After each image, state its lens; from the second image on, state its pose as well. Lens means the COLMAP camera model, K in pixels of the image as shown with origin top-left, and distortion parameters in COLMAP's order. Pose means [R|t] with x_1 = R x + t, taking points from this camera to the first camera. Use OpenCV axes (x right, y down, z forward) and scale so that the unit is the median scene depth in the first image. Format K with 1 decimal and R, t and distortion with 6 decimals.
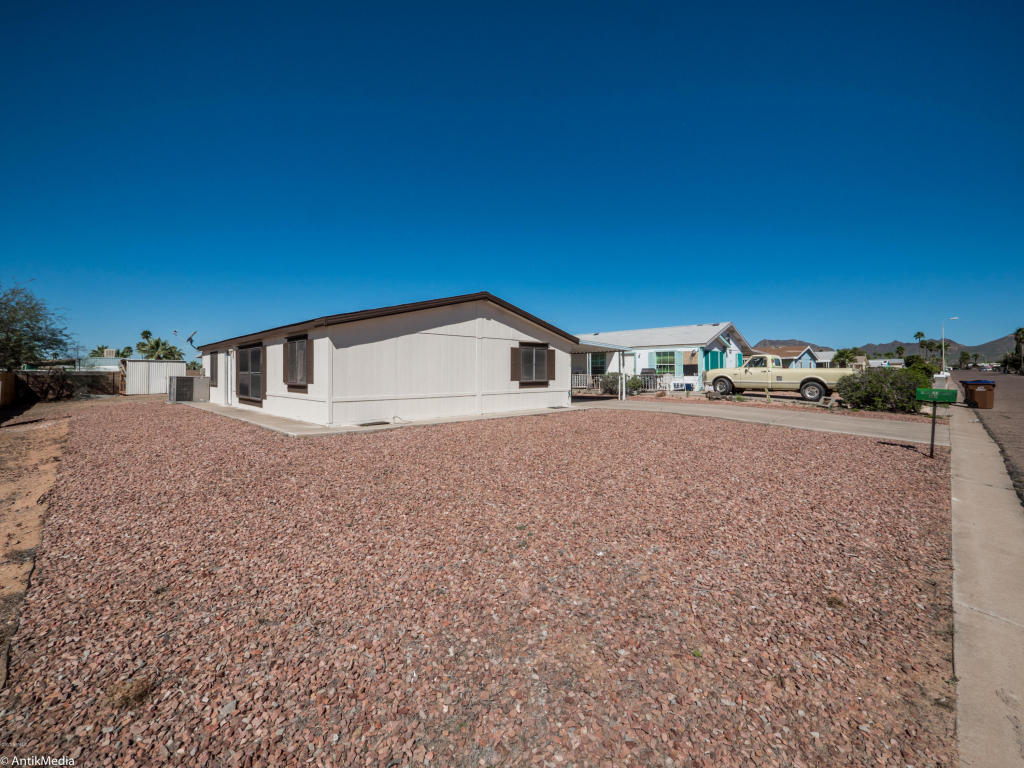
lens RADIAL K [[433.1, 0, 510.9], [0, 433.1, 374.7], [0, 0, 1]] dist [-0.006199, 0.000677]
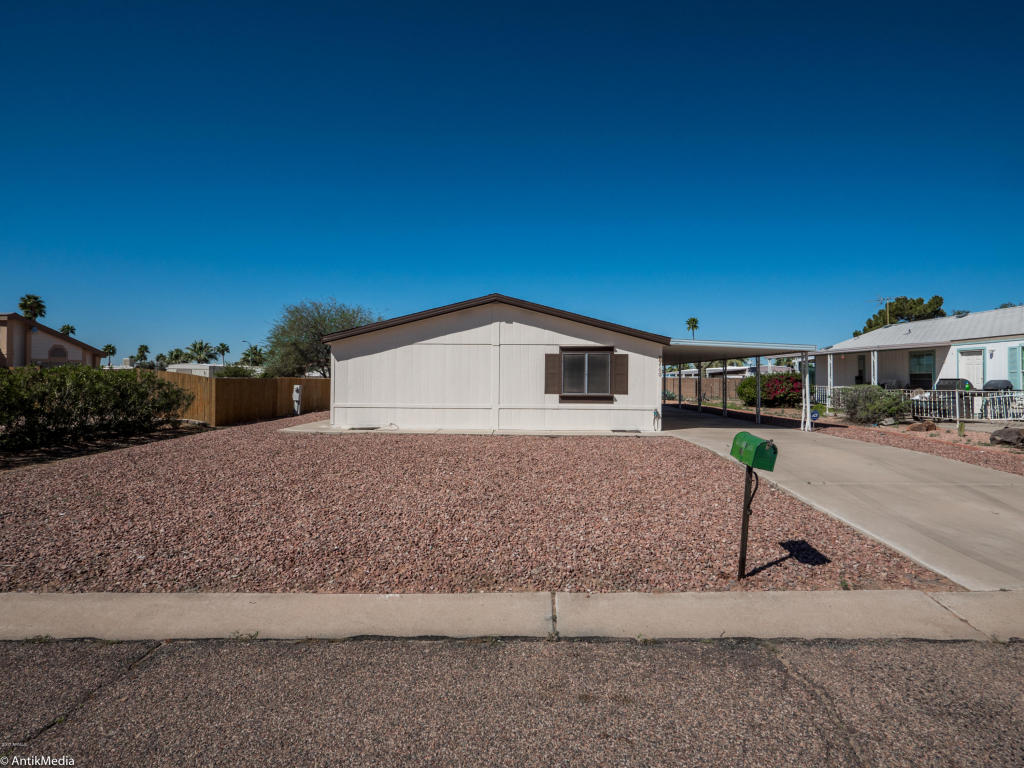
lens RADIAL K [[531.0, 0, 511.9], [0, 531.0, 380.8], [0, 0, 1]] dist [-0.004270, 0.000051]
pose [[0.705916, 0.011755, -0.708198, 0.609520], [-0.010517, 0.999926, 0.006115, -0.014769], [0.708217, 0.003132, 0.705987, 0.207442]]
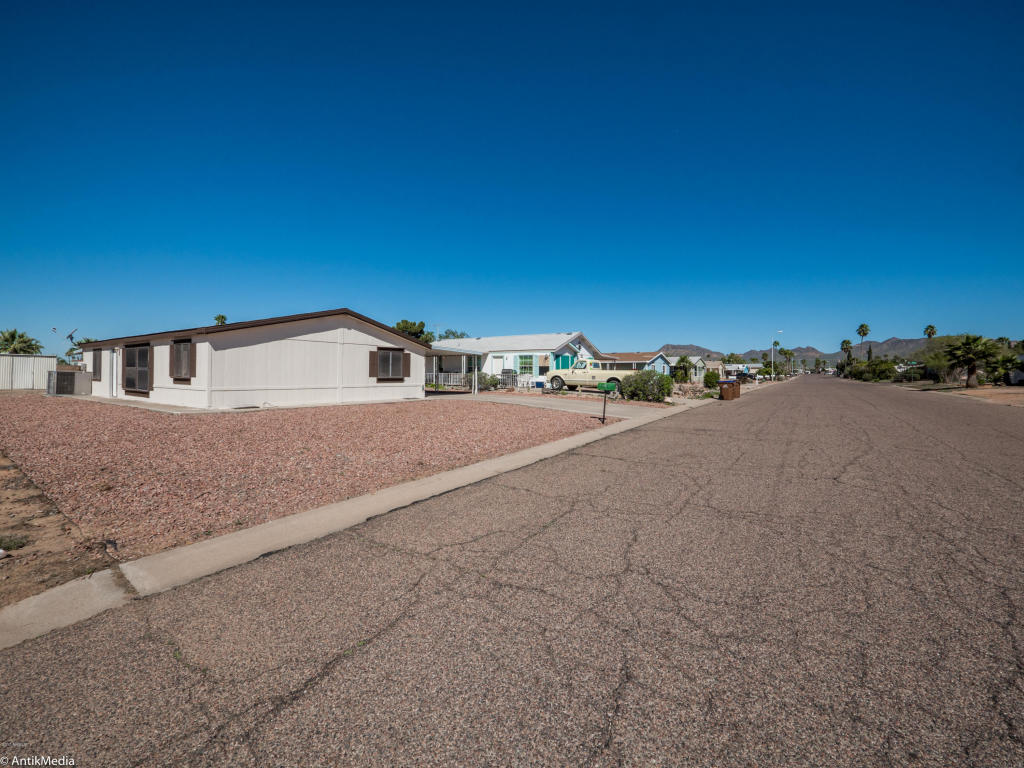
lens RADIAL K [[433.1, 0, 512.1], [0, 433.1, 374.4], [0, 0, 1]] dist [-0.006199, 0.000677]
pose [[0.982097, 0.009426, 0.188137, 0.156342], [-0.009338, 0.999955, -0.001354, 0.003699], [-0.188142, -0.000427, 0.982142, -0.304231]]
